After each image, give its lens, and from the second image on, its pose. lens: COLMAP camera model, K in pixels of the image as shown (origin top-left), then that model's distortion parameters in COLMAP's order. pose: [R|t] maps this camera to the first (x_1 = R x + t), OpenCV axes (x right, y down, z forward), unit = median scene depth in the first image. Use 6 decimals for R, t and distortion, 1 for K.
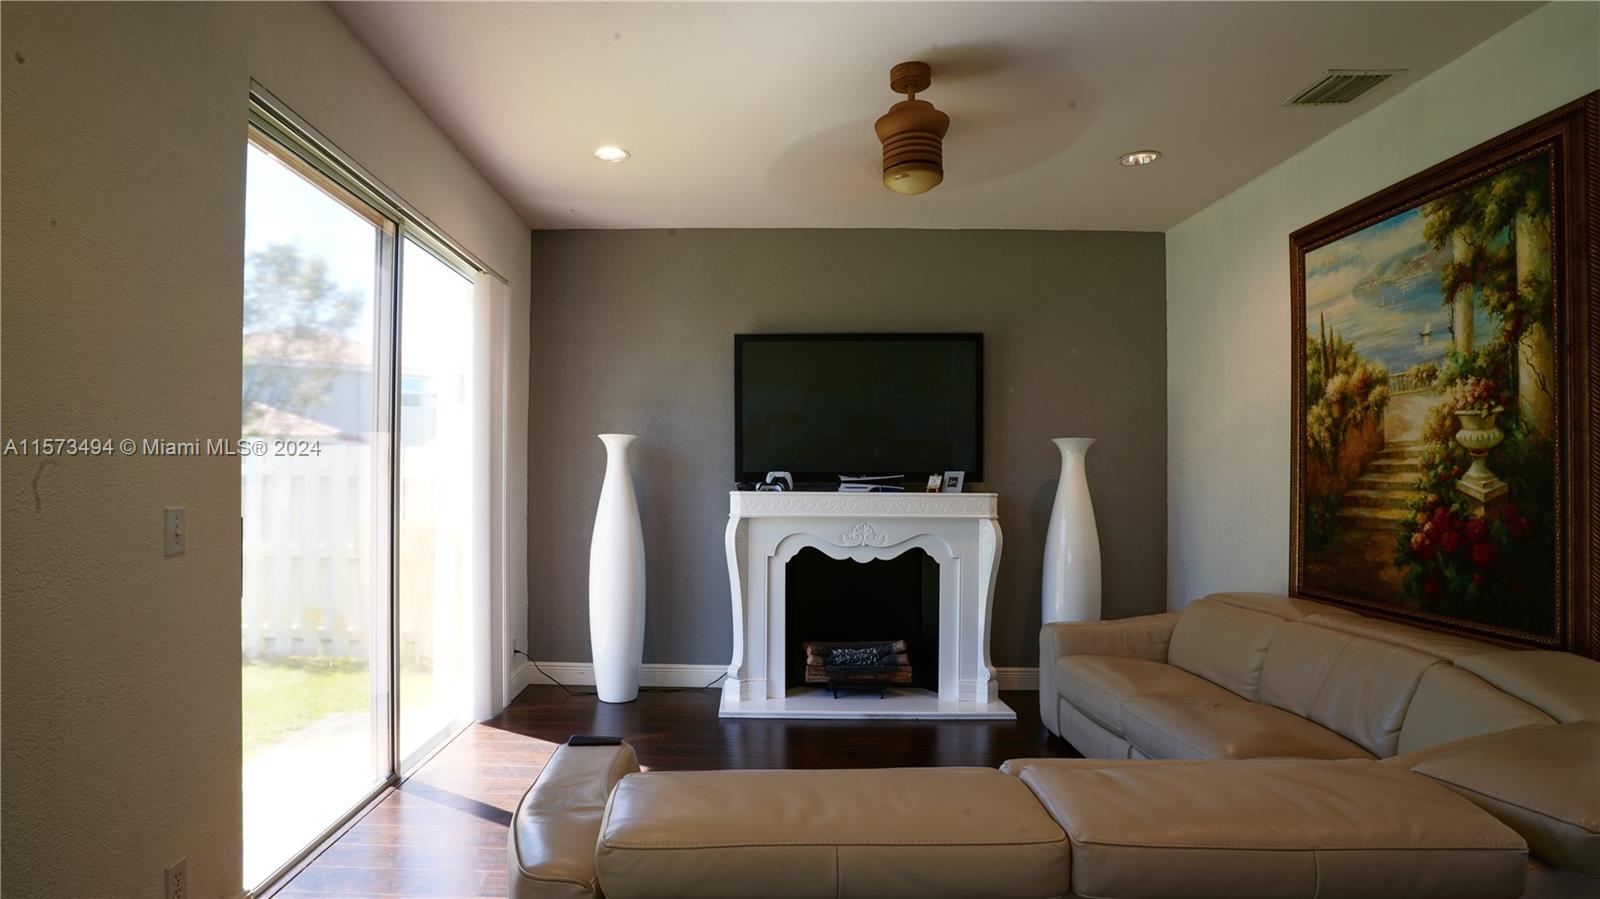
lens RADIAL K [[855.0, 0, 796.6], [0, 855.0, 470.5], [0, 0, 1]] dist [0.024047, 0.000240]
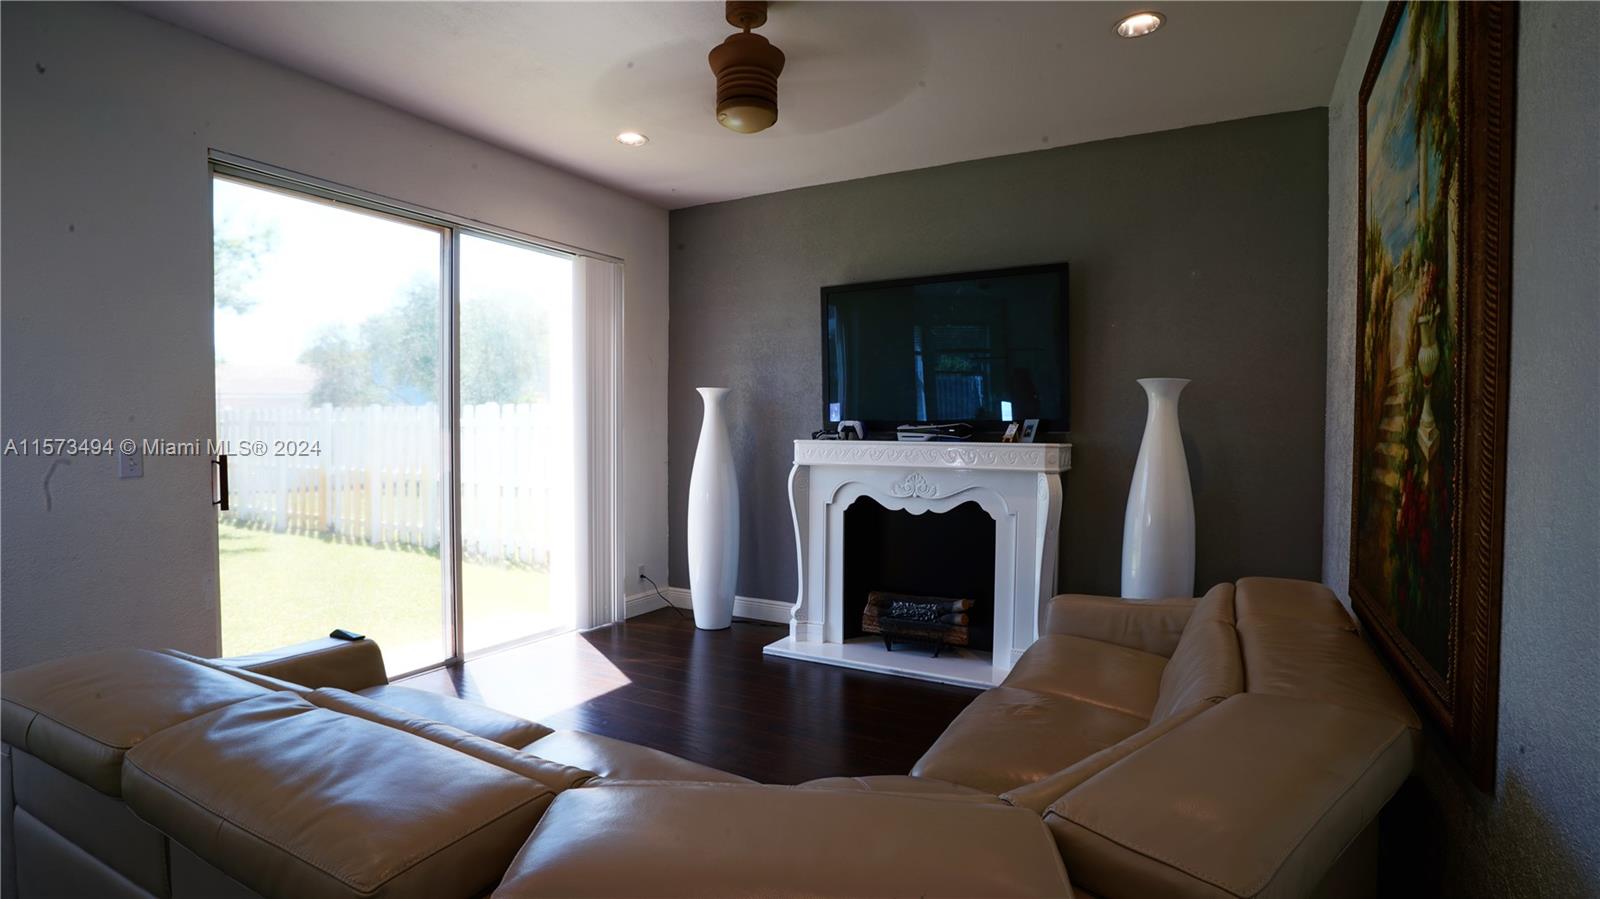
lens RADIAL K [[783.9, 0, 850.4], [0, 783.9, 443.2], [0, 0, 1]] dist [-0.003624, 0.000288]
pose [[0.878089, 0.007564, -0.478437, 0.432630], [0.006170, 0.999613, 0.027127, 0.002989], [0.478457, -0.026772, 0.877703, 0.193825]]
